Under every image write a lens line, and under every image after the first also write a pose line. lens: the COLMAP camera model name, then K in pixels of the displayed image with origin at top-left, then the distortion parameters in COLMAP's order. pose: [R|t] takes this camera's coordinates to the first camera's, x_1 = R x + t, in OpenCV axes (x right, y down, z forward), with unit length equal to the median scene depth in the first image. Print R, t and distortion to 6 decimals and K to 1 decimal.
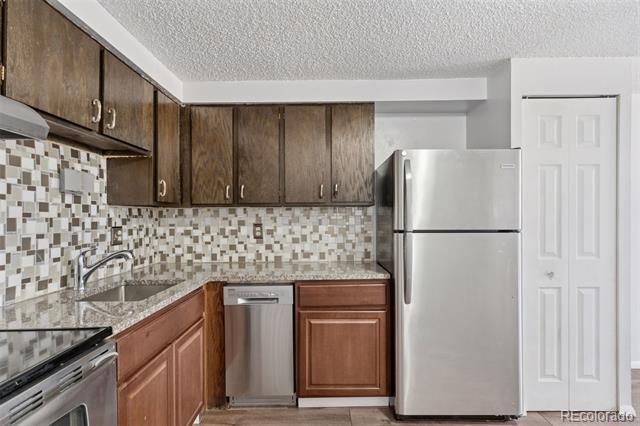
lens RADIAL K [[334.8, 0, 325.2], [0, 334.8, 217.6], [0, 0, 1]] dist [0.005725, 0.000026]
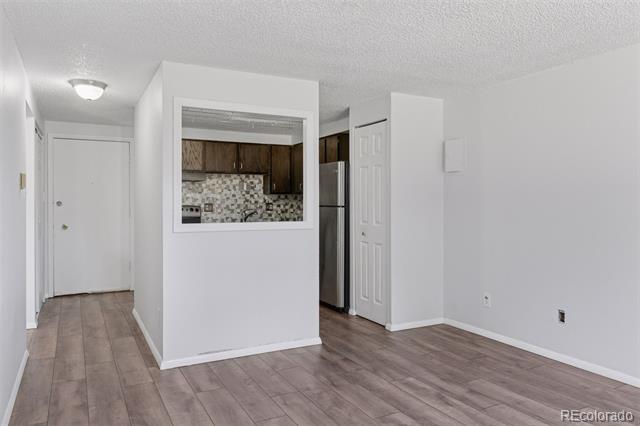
lens RADIAL K [[464.5, 0, 321.9], [0, 464.5, 206.2], [0, 0, 1]] dist [-0.003713, 0.000455]
pose [[0.470605, 0.012292, -0.882258, 2.542516], [-0.005495, 0.999924, 0.011000, 0.010934], [0.882327, -0.000329, 0.470637, -0.239963]]
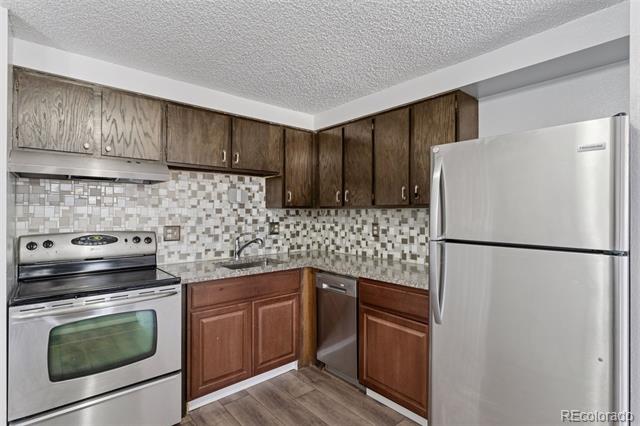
lens RADIAL K [[323.4, 0, 319.1], [0, 323.4, 211.7], [0, 0, 1]] dist [0.013380, -0.000184]
pose [[0.650224, 0.008509, -0.759695, 0.635233], [-0.008701, 0.999955, 0.003752, -0.029271], [0.759693, 0.004170, 0.650269, 0.204179]]
